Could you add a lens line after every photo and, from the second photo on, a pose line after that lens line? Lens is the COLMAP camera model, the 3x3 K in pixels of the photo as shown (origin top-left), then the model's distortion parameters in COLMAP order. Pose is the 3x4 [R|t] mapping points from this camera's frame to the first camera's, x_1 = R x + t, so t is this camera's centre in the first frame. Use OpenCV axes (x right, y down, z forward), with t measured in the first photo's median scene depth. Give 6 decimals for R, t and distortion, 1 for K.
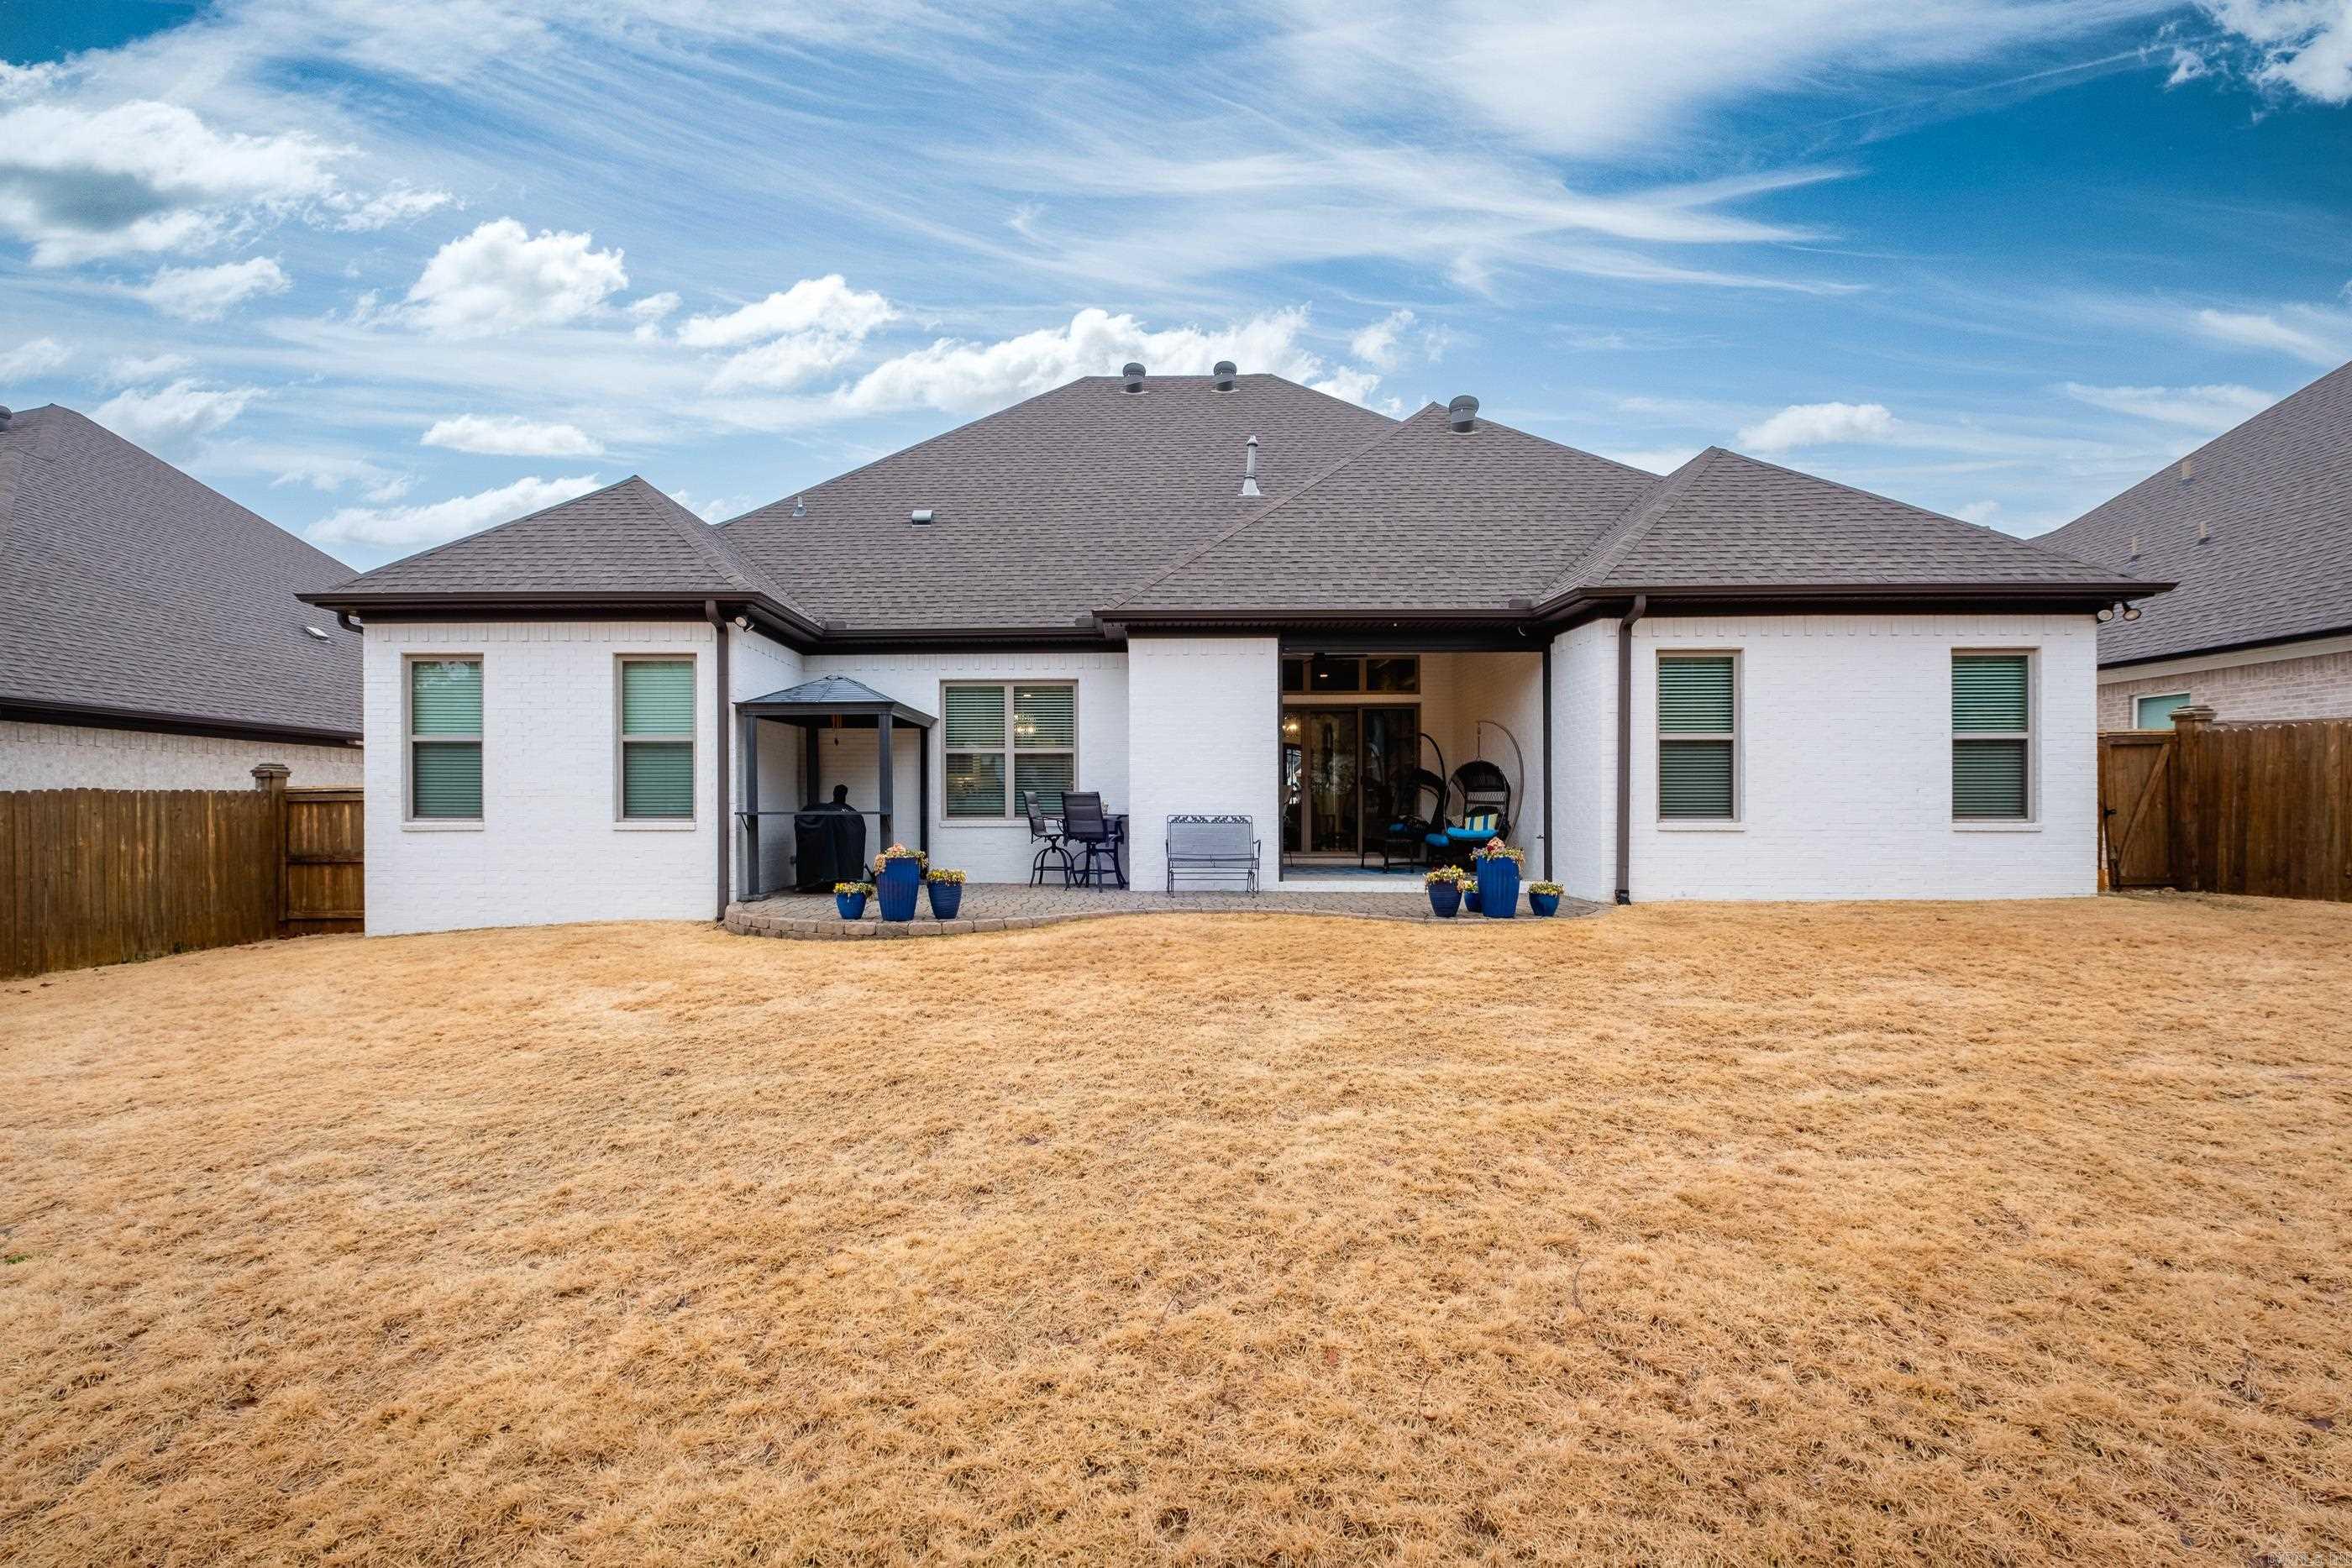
lens RADIAL K [[1017.1, 0, 1171.7], [0, 1017.1, 804.6], [0, 0, 1]] dist [0.008943, -0.006554]
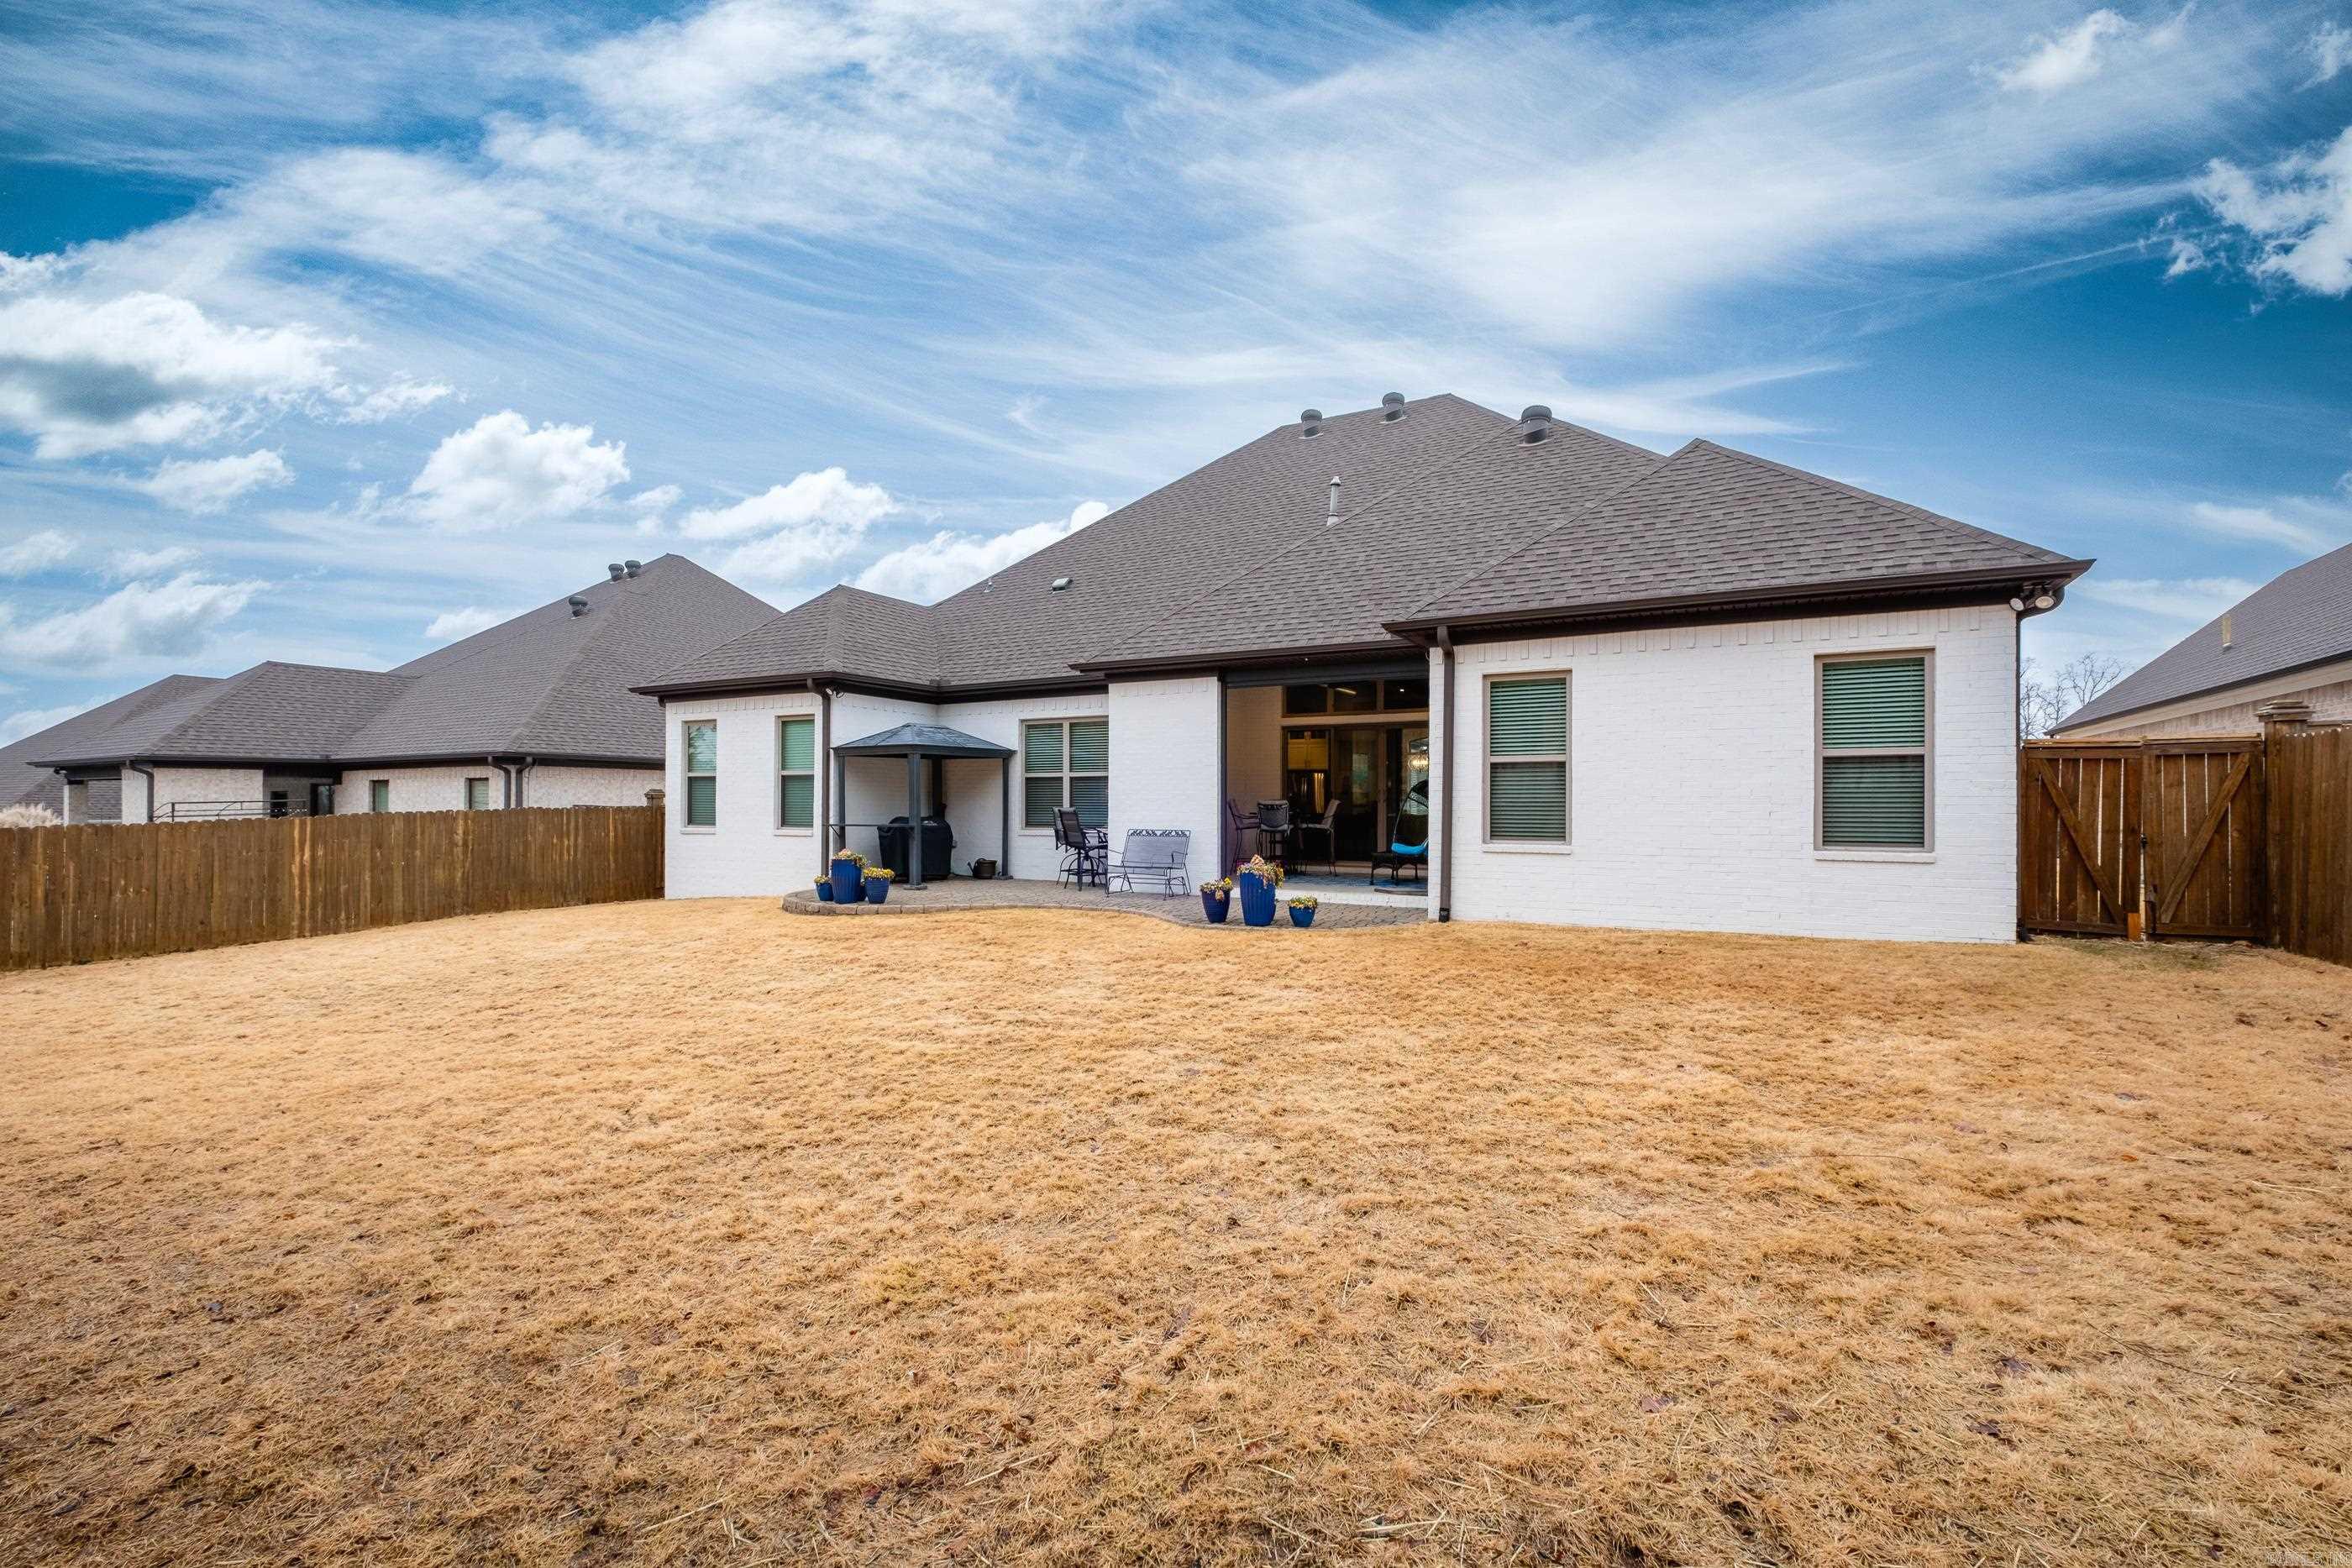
lens RADIAL K [[1017.1, 0, 1196.0], [0, 1017.1, 787.0], [0, 0, 1]] dist [0.008943, -0.006554]
pose [[0.889663, -0.005814, -0.456581, 0.668551], [-0.001435, 0.999878, -0.015528, -0.022321], [0.456616, 0.014470, 0.889546, -0.039828]]
